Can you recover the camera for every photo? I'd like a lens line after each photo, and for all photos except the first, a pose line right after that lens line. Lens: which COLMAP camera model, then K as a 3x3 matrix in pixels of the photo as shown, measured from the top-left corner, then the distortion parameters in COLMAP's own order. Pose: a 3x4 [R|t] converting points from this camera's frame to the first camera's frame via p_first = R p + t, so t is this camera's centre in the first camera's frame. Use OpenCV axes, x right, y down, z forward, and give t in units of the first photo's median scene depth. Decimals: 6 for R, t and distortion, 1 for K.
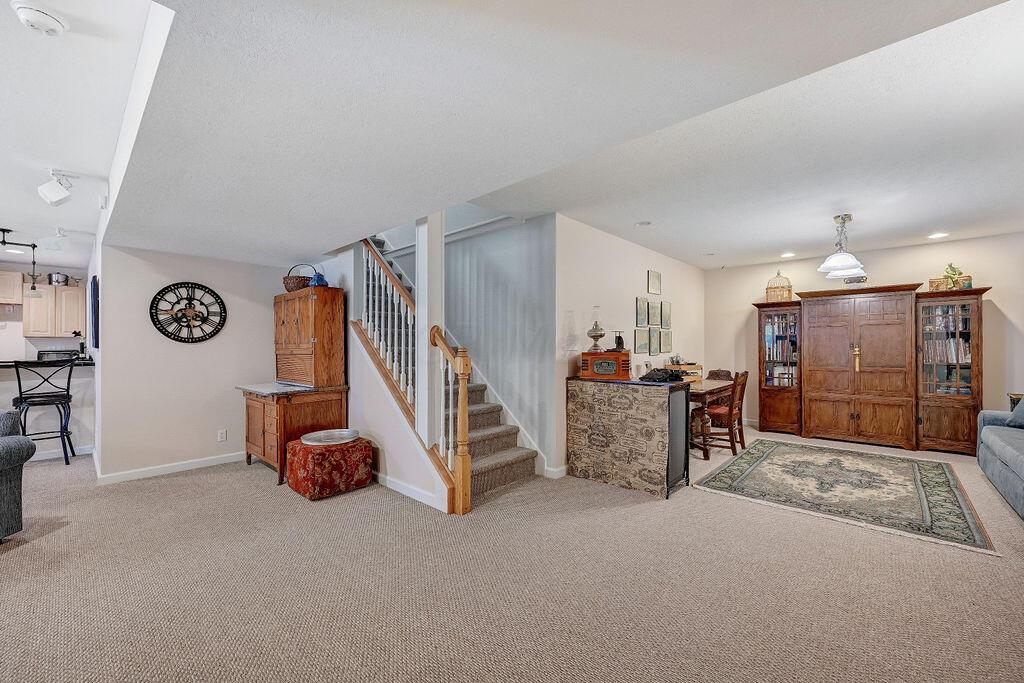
lens RADIAL K [[408.4, 0, 518.7], [0, 408.4, 345.1], [0, 0, 1]] dist [-0.003658, -0.000149]
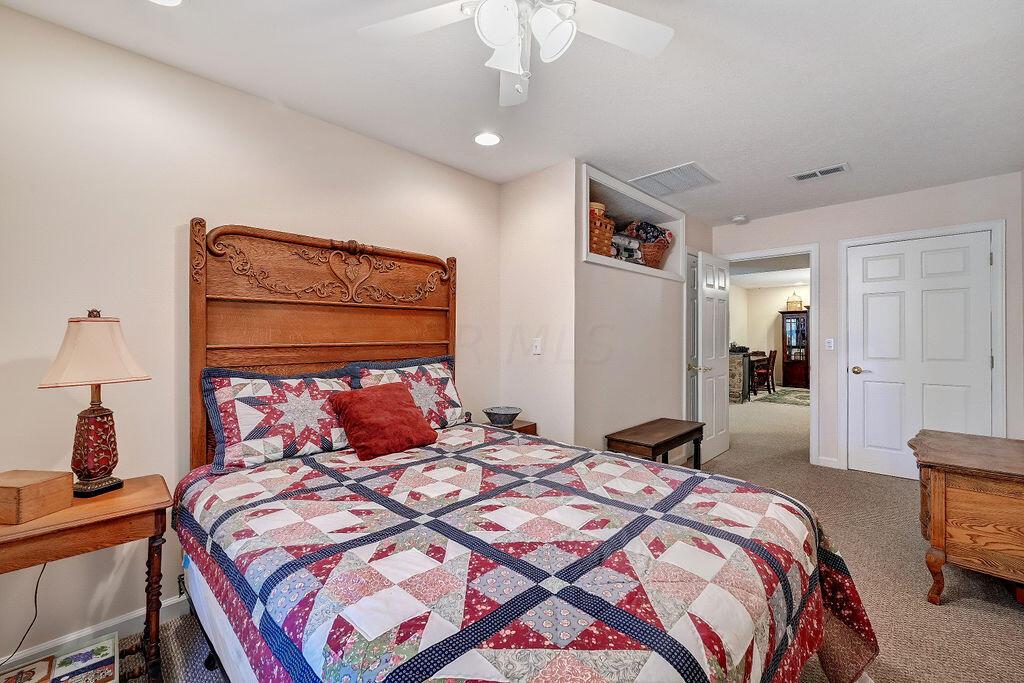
lens RADIAL K [[434.1, 0, 505.1], [0, 434.1, 337.9], [0, 0, 1]] dist [0.001102, 0.000018]
pose [[0.999421, -0.006535, -0.033377, -0.517754], [0.006485, 0.999978, -0.001606, 0.001739], [0.033386, 0.001389, 0.999442, -0.866586]]
